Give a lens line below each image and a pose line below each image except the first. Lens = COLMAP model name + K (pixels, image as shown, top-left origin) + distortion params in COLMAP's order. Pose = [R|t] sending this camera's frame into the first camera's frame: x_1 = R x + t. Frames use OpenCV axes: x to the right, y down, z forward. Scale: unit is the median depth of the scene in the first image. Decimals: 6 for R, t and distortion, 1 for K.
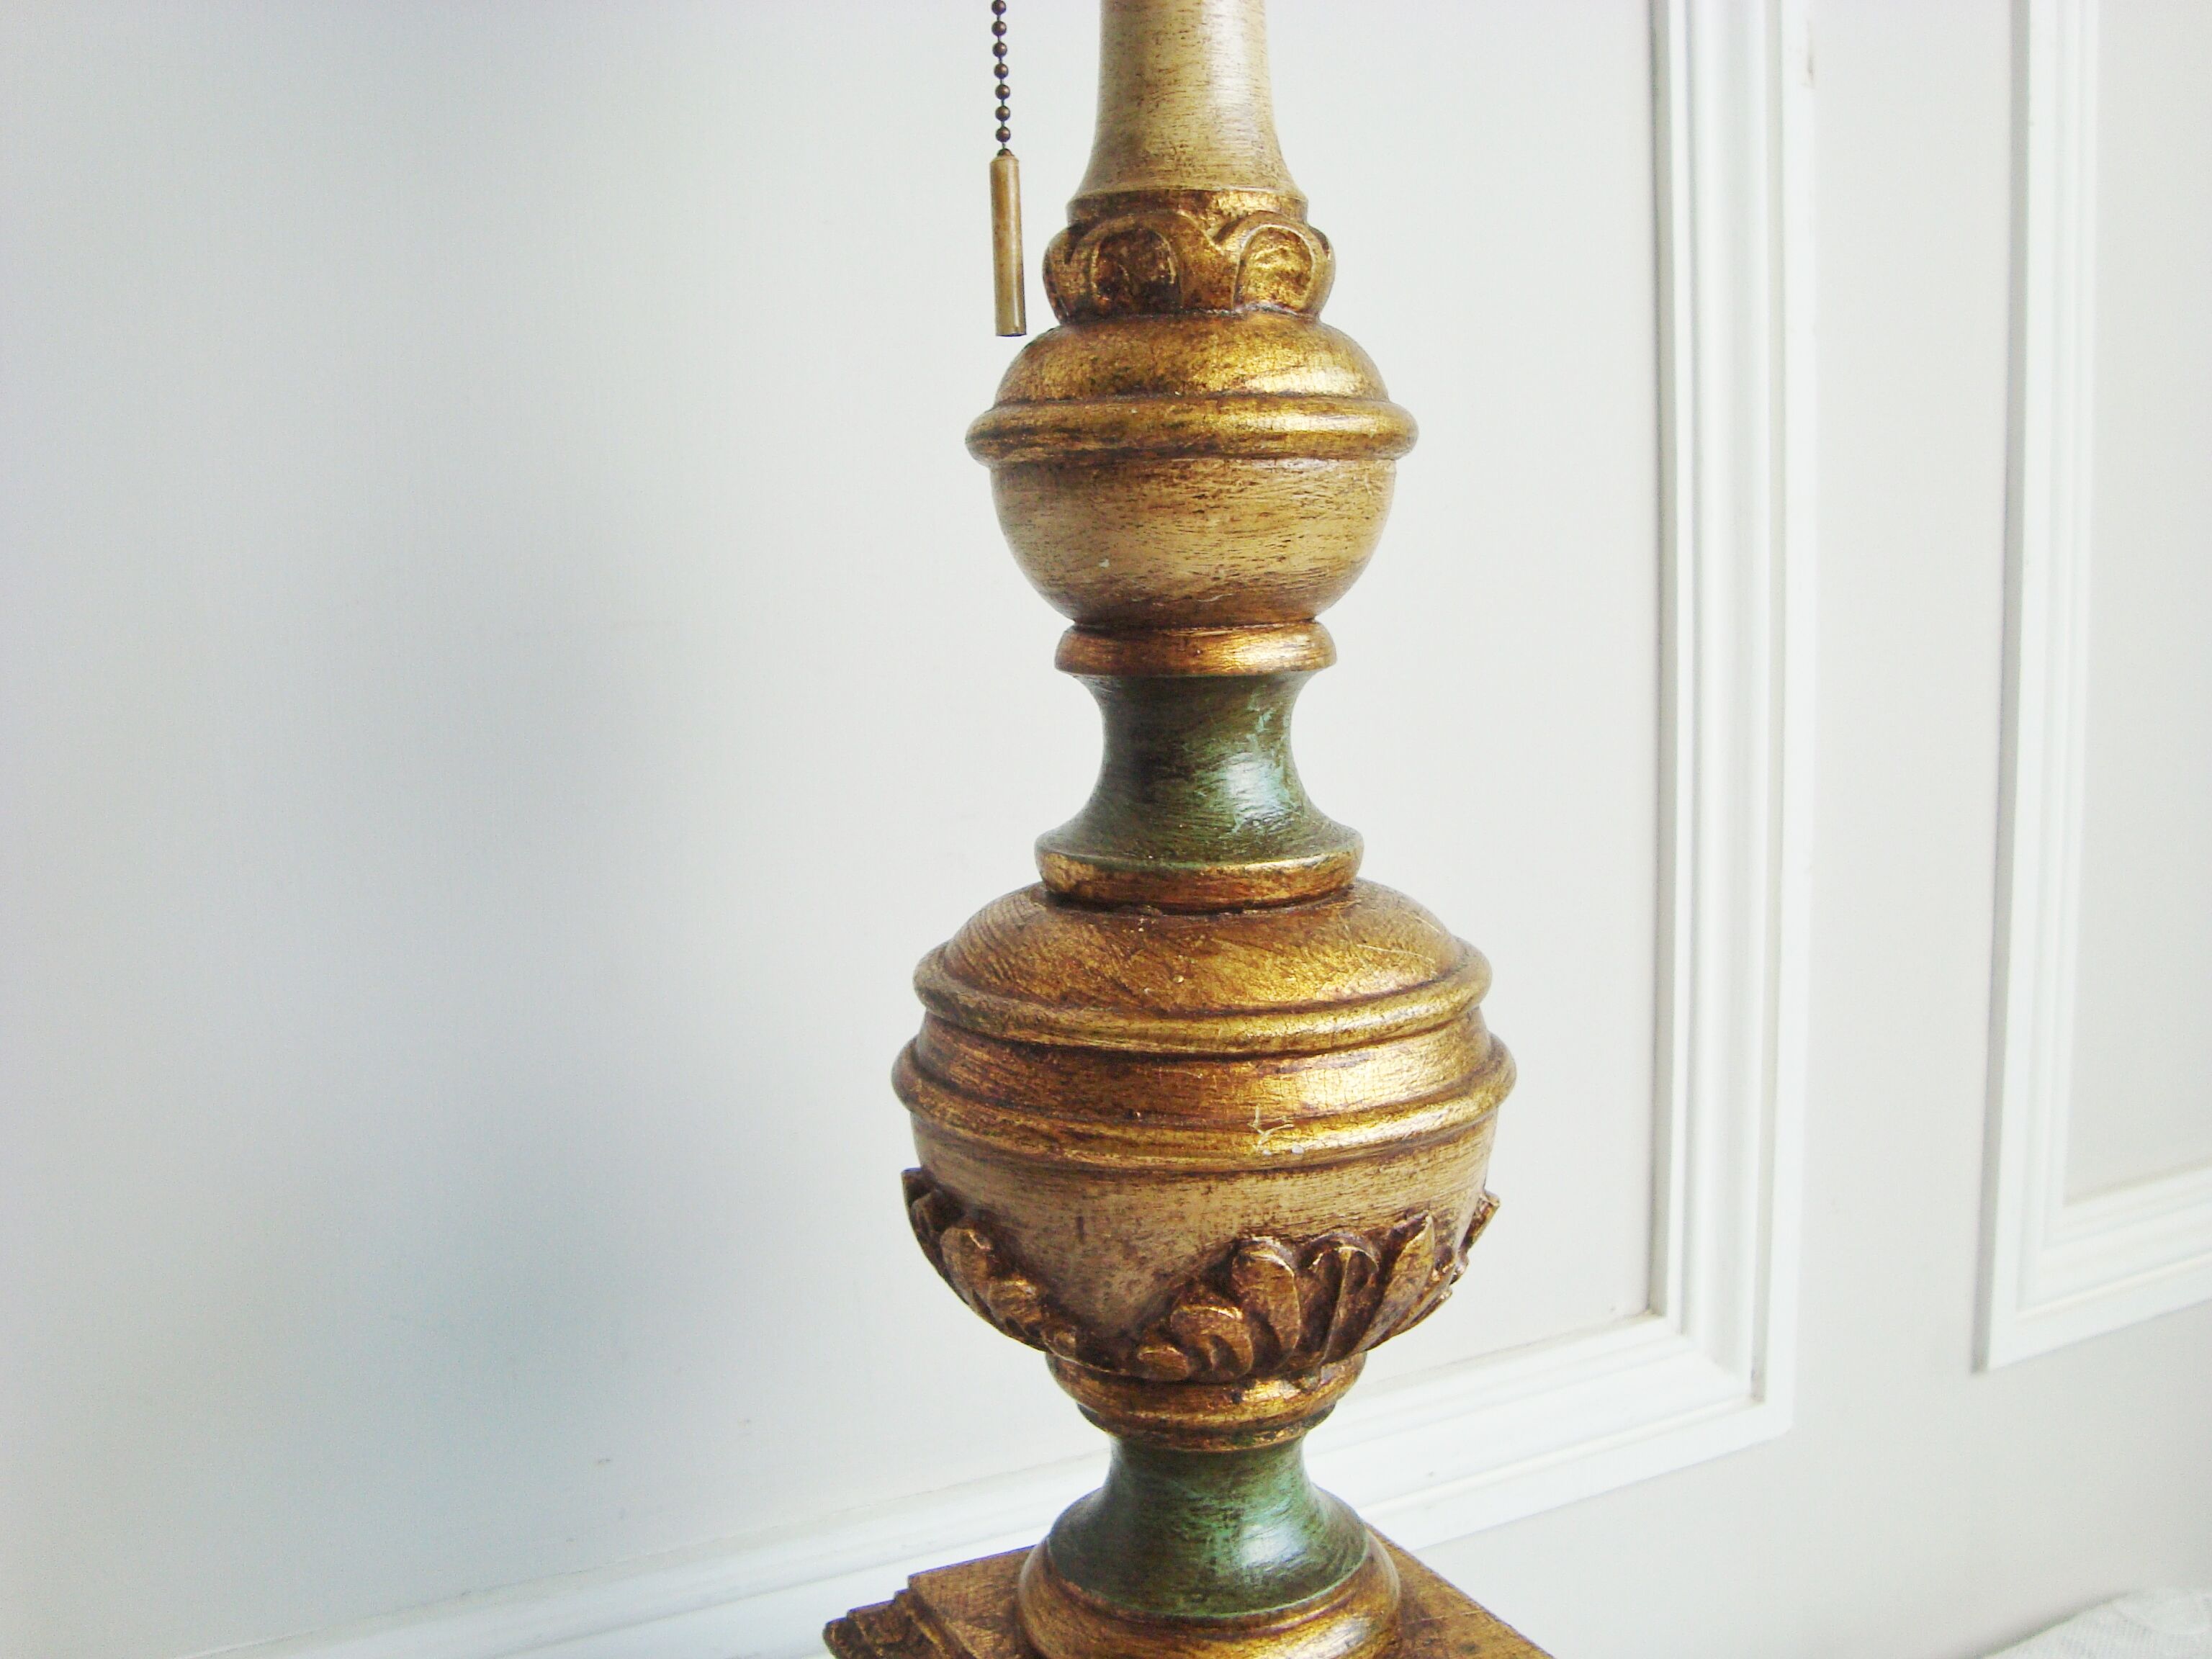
lens RADIAL K [[2153.3, 0, 1106.0], [0, 2153.3, 829.5], [0, 0, 1]] dist [-0.142809, 0.004819]
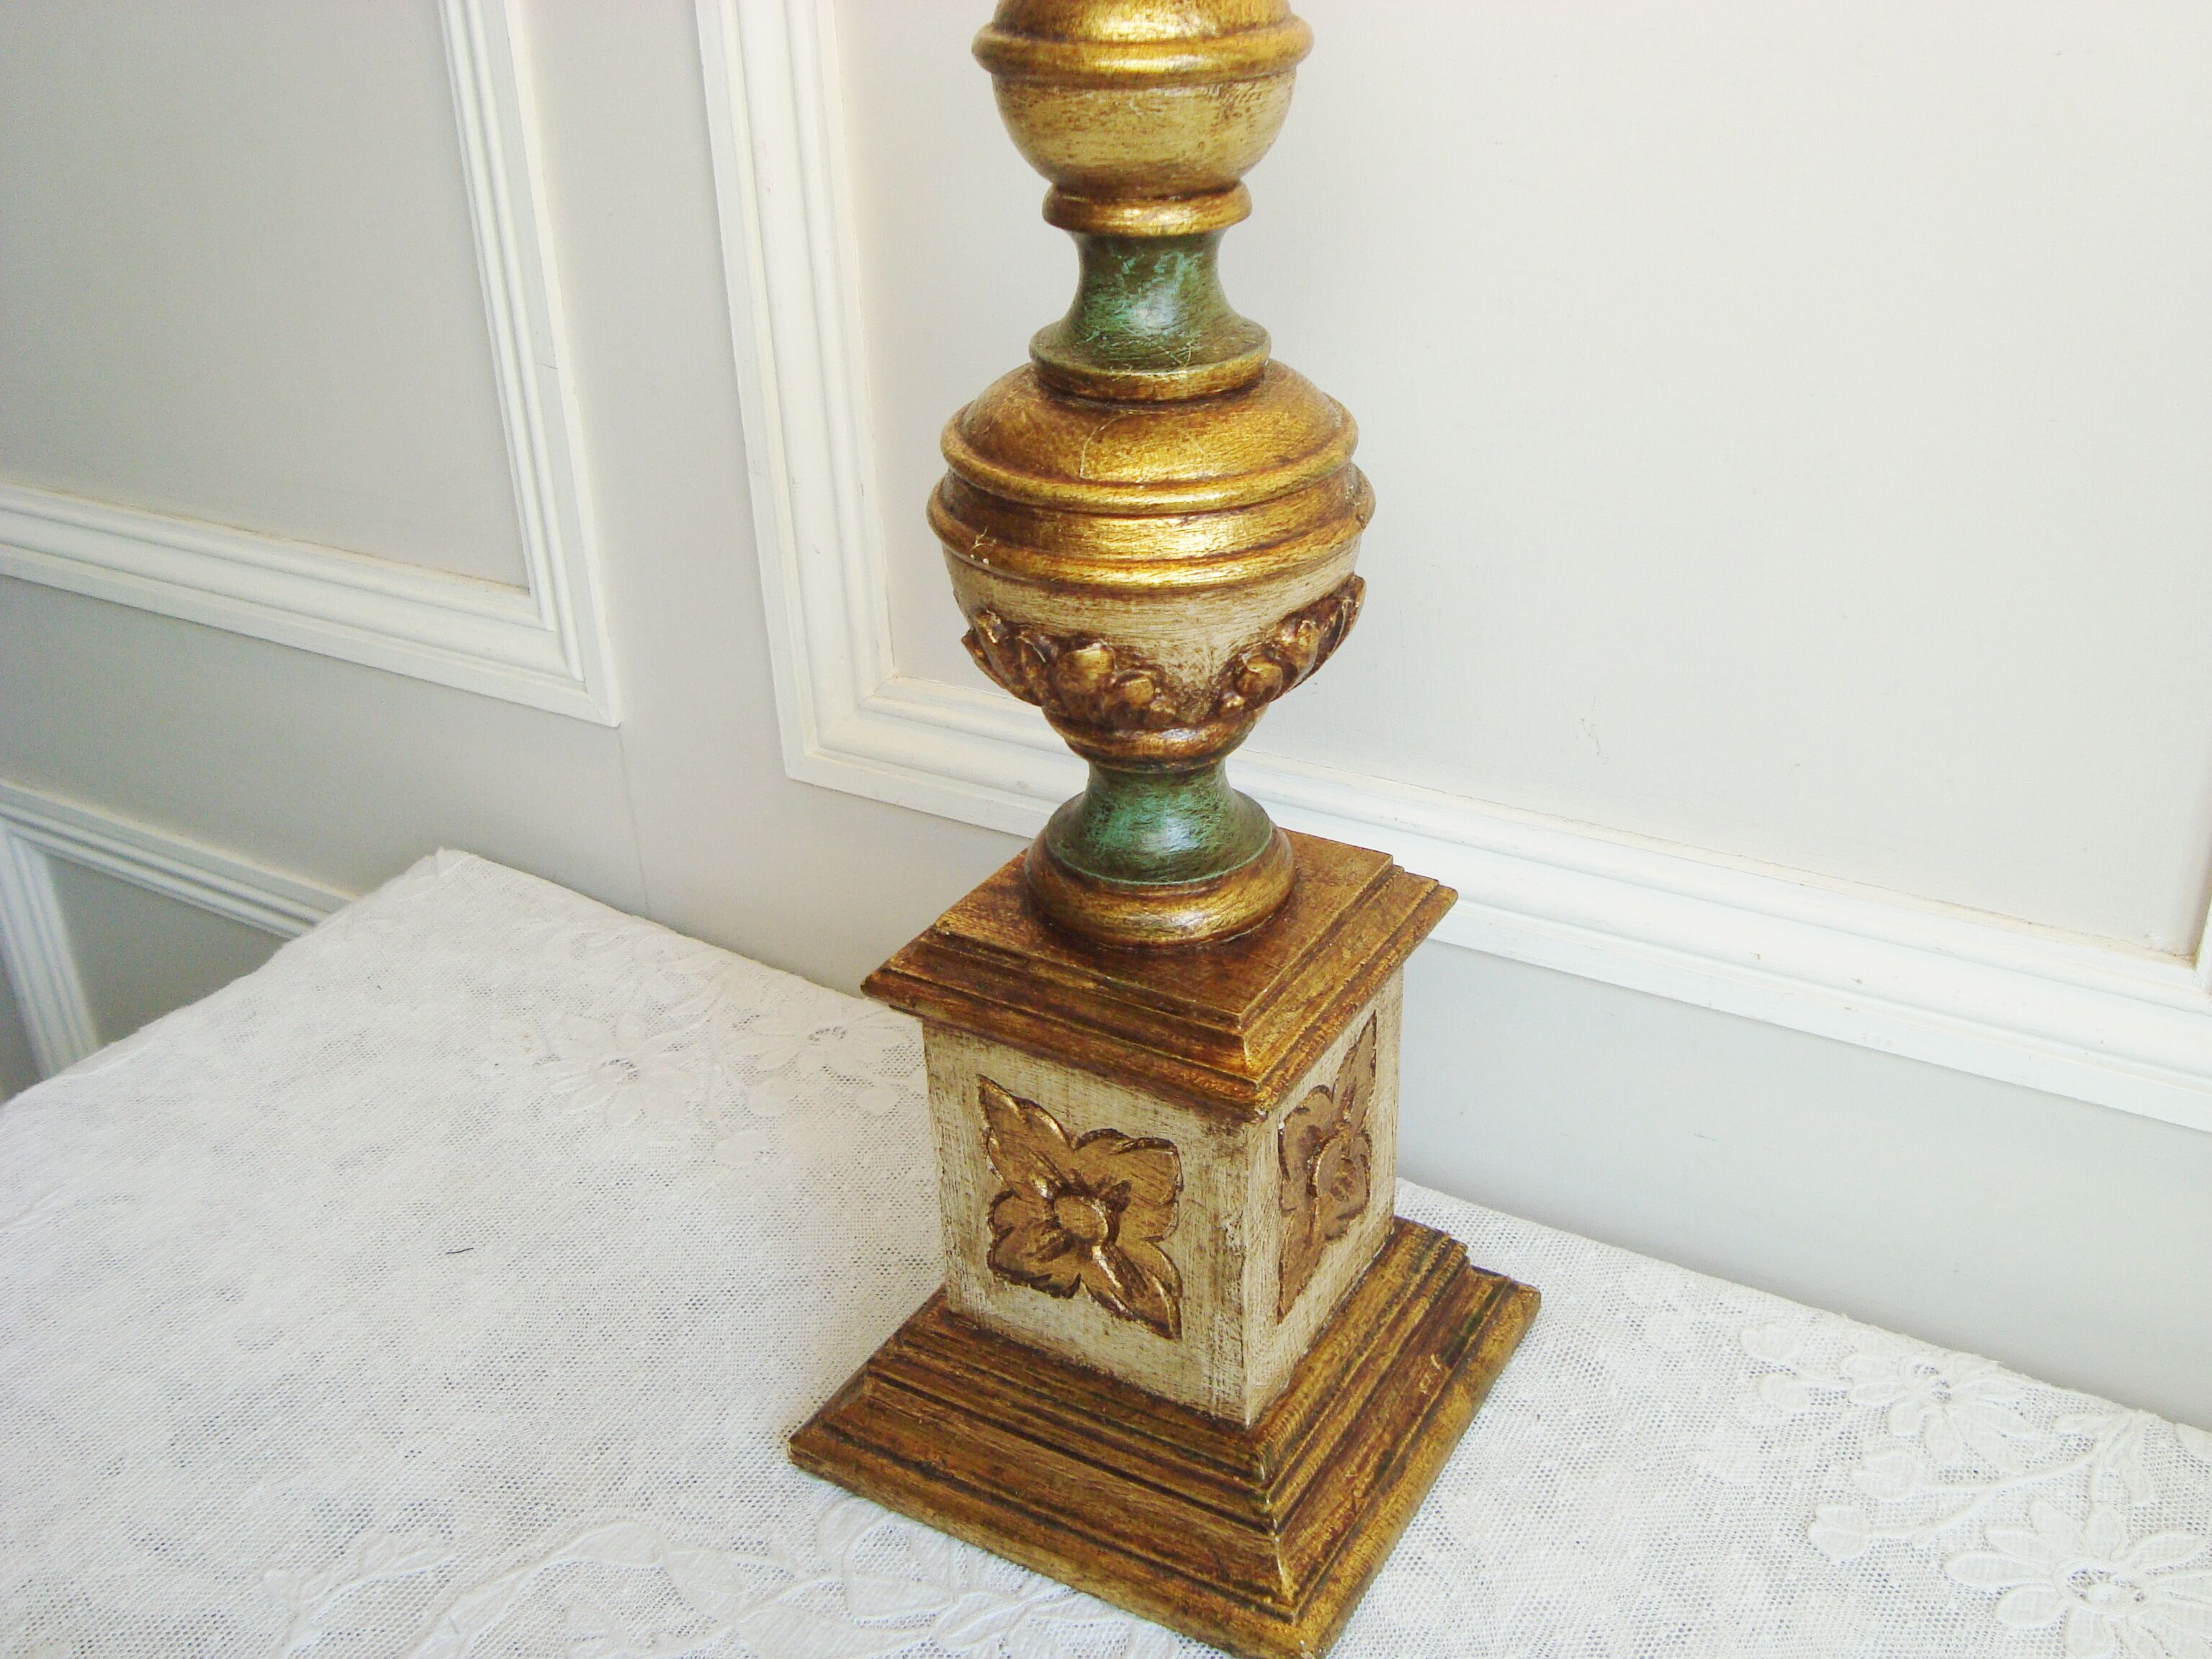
lens RADIAL K [[2153.3, 0, 1106.0], [0, 2153.3, 829.5], [0, 0, 1]] dist [-0.142809, 0.004819]
pose [[0.543865, 0.397258, -0.739187, 1.261315], [-0.116057, 0.907994, 0.402589, -0.281577], [0.831108, -0.133167, 0.539931, 0.224529]]
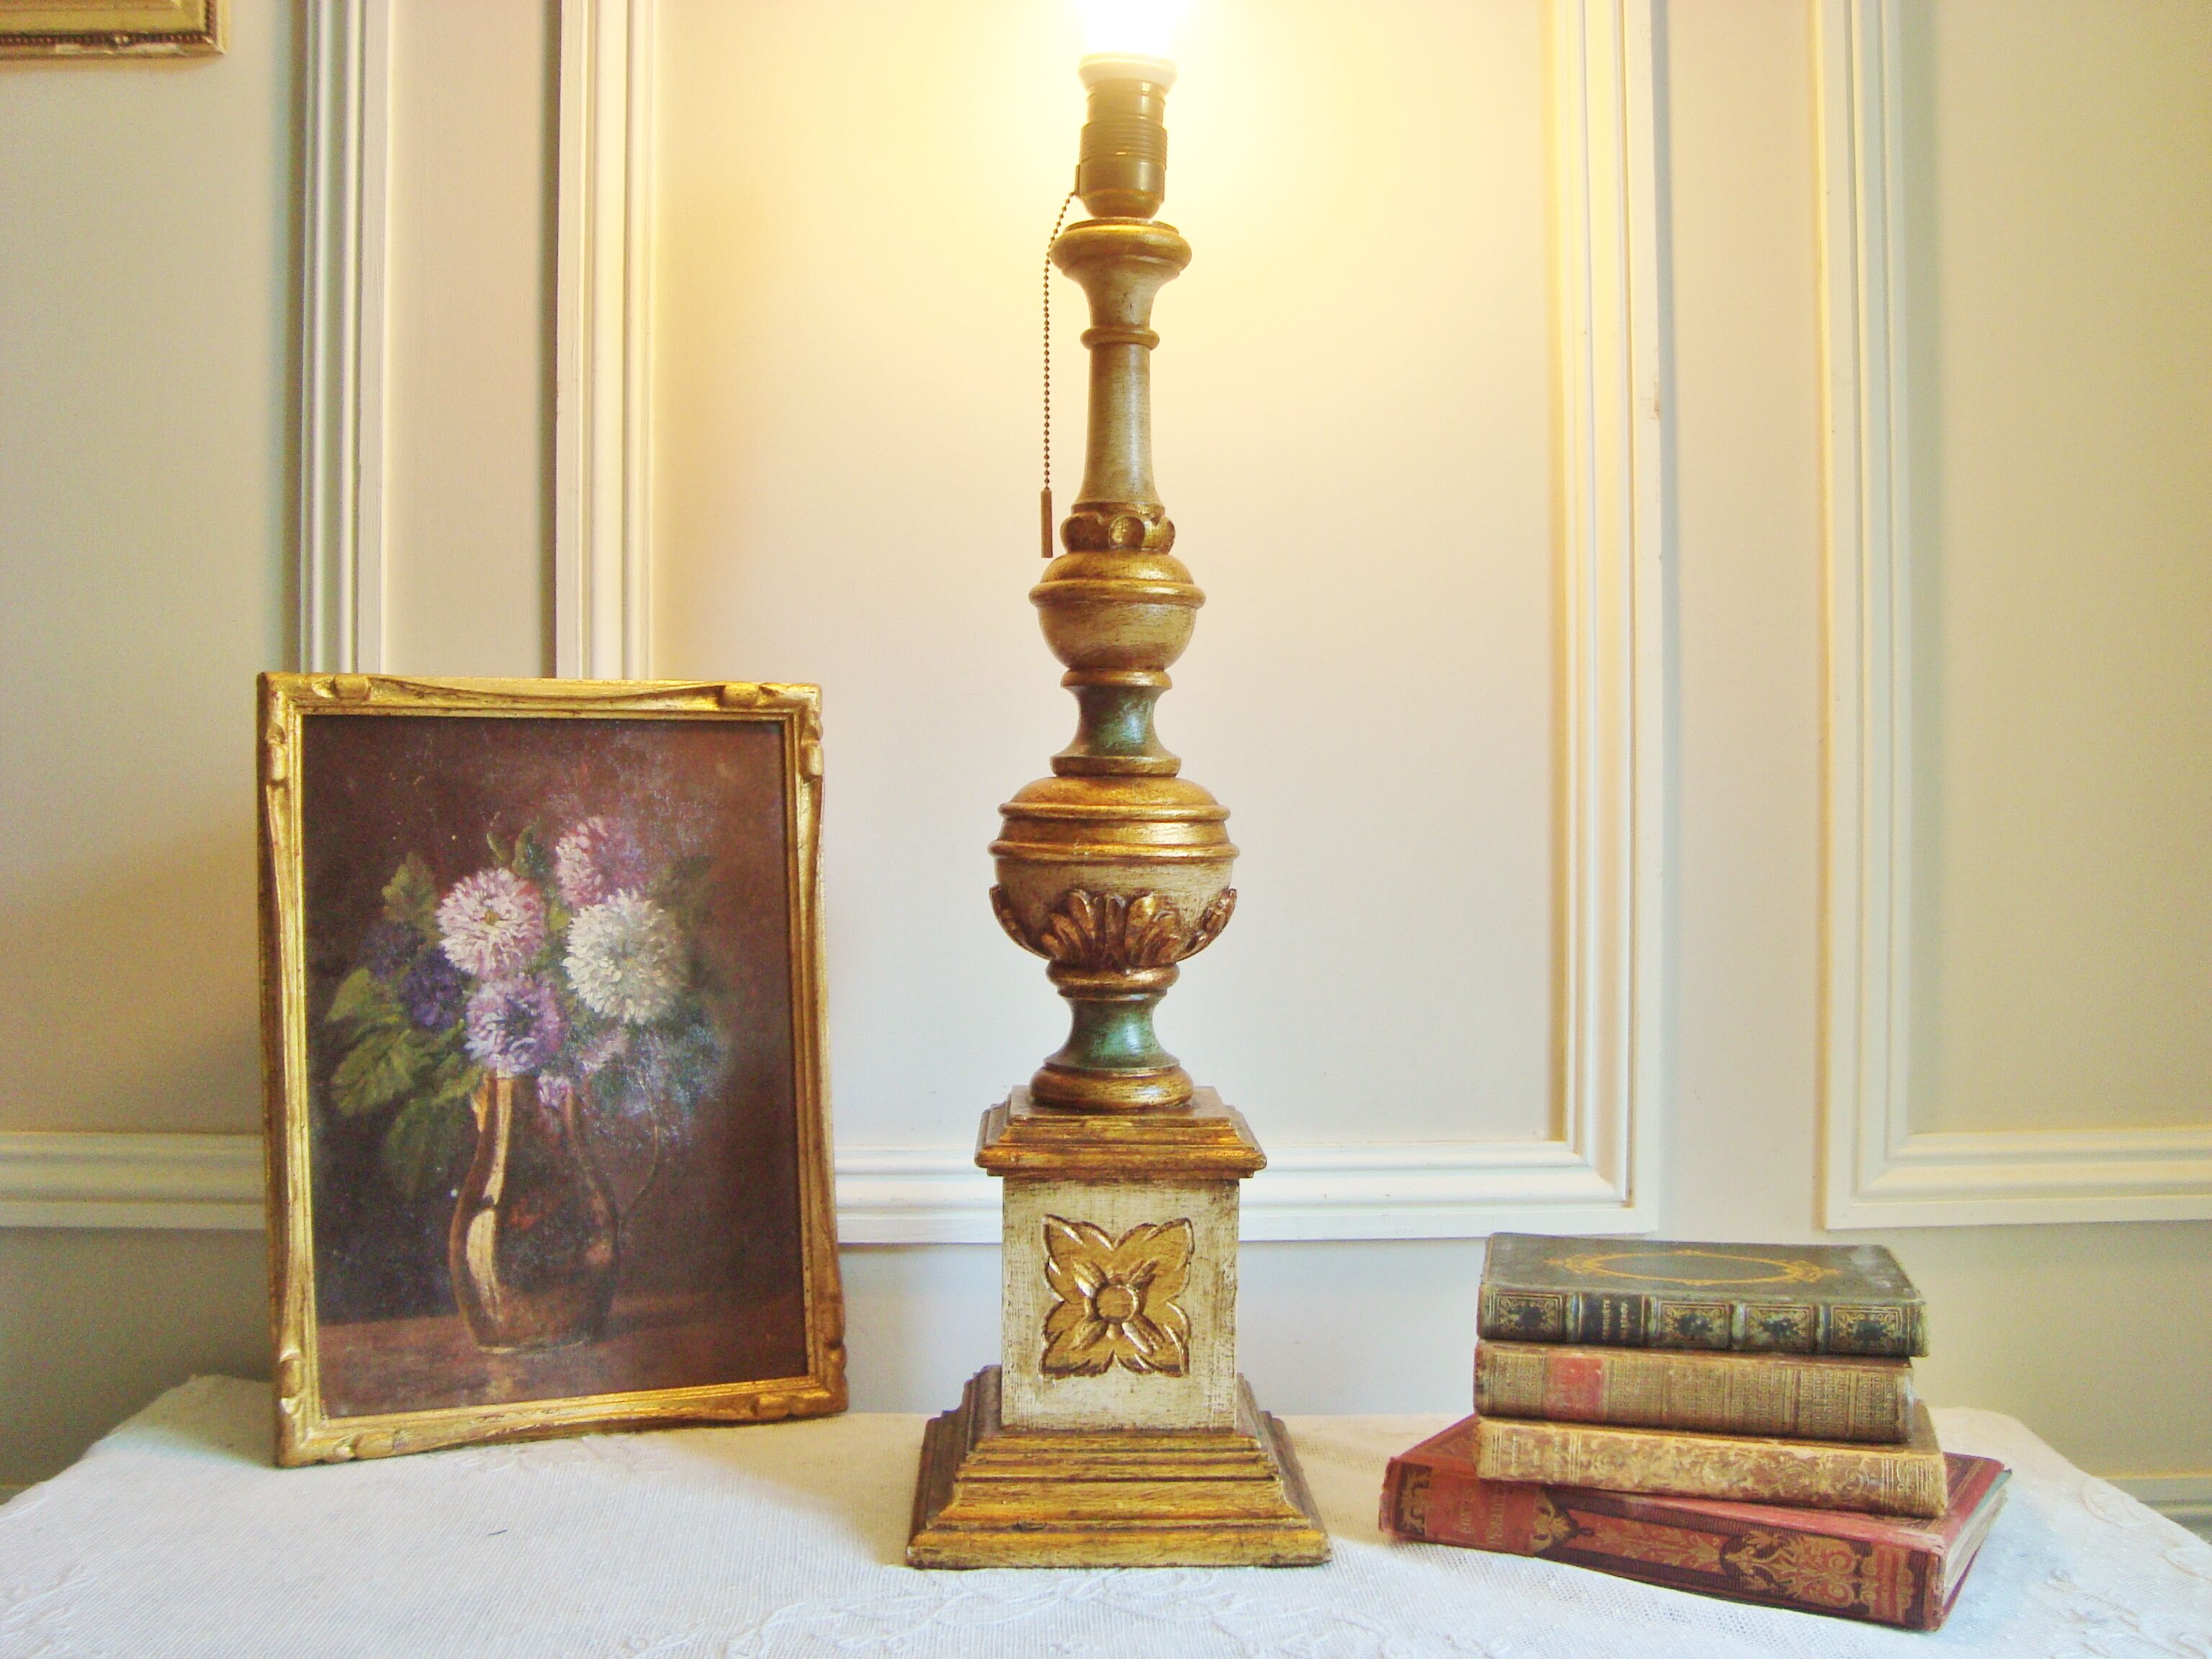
lens RADIAL K [[2153.3, 0, 1106.0], [0, 2153.3, 829.5], [0, 0, 1]] dist [-0.142809, 0.004819]
pose [[0.923697, 0.044655, -0.380514, 1.073388], [-0.092443, 0.989817, -0.108246, 0.388794], [0.371805, 0.135162, 0.918418, -1.375565]]
